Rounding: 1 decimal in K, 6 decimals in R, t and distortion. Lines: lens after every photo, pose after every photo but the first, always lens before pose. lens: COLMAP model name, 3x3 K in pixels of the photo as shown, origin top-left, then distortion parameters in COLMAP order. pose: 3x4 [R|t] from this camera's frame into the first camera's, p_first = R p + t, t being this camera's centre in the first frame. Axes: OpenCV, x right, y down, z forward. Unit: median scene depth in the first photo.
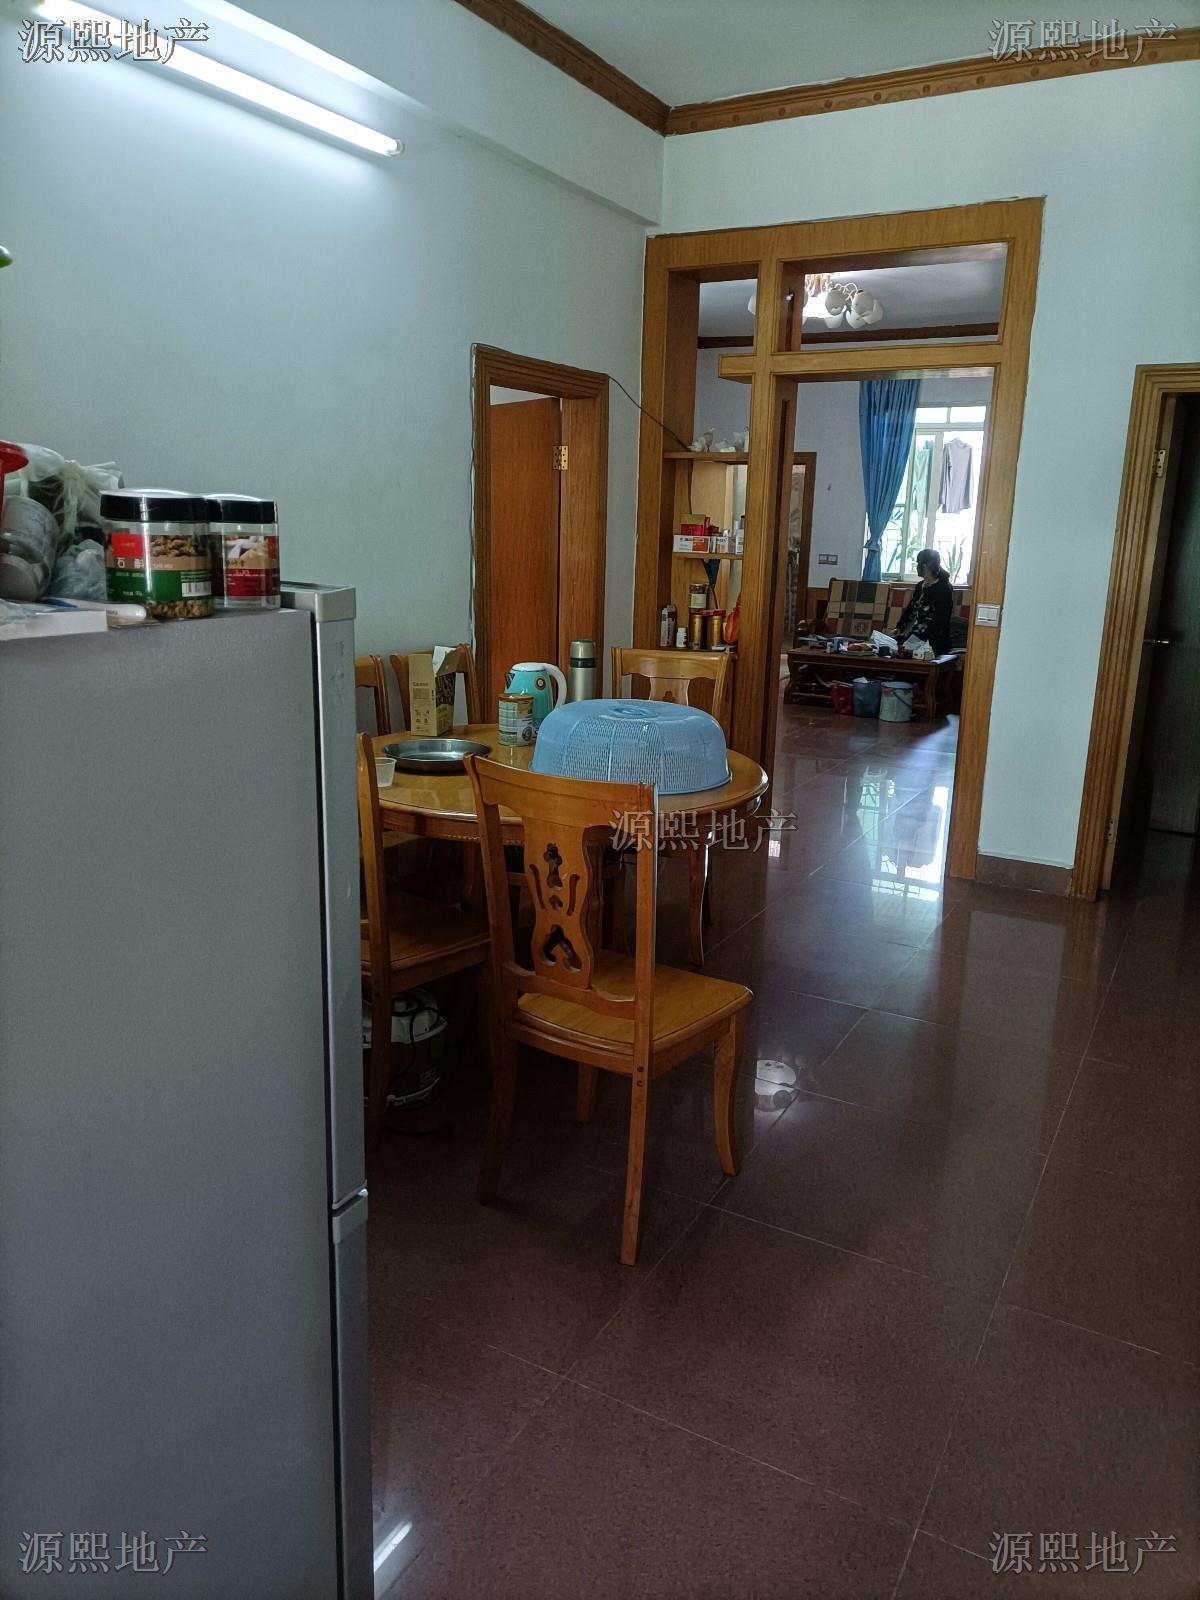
lens RADIAL K [[1175.7, 0, 597.0], [0, 1175.7, 799.8], [0, 0, 1]] dist [0.027811, -0.029638]
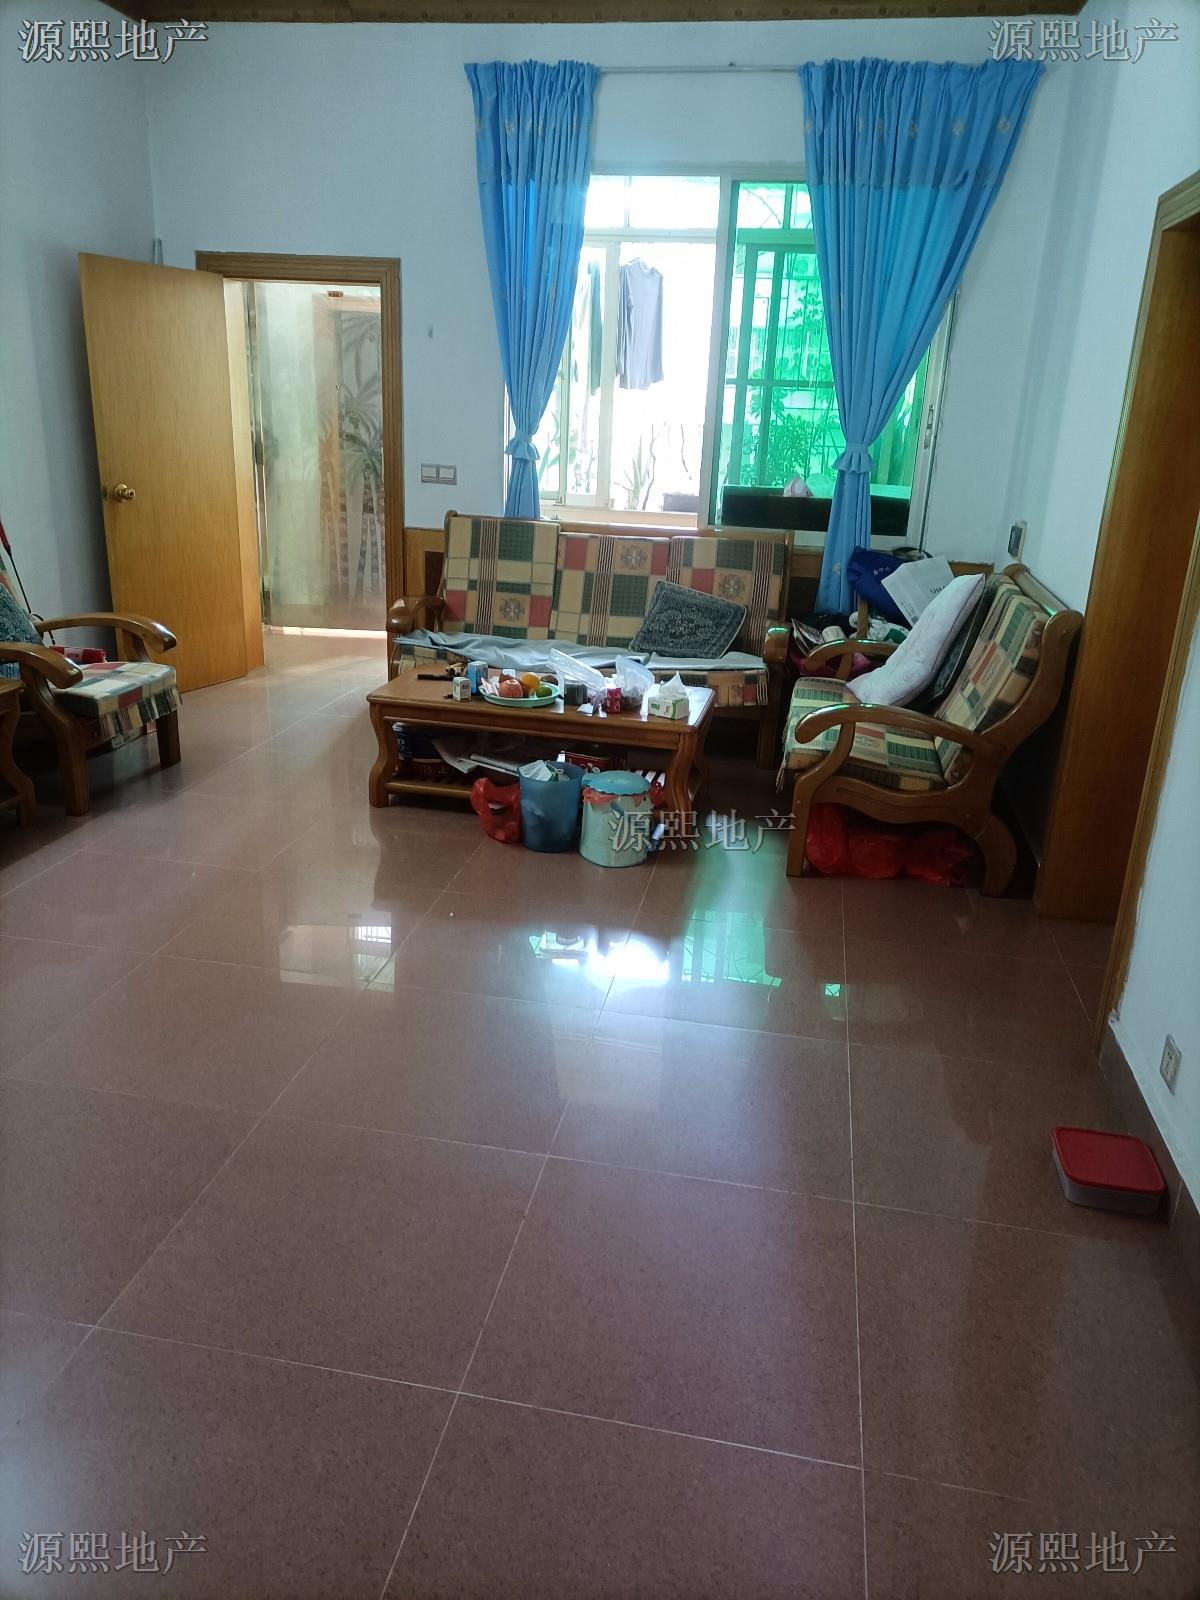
lens RADIAL K [[1175.7, 0, 599.5], [0, 1175.7, 802.0], [0, 0, 1]] dist [0.027811, -0.029638]
pose [[0.948177, -0.092647, 0.303935, 0.093136], [0.061459, 0.991958, 0.110641, -0.116608], [-0.311741, -0.086228, 0.946246, 0.480561]]
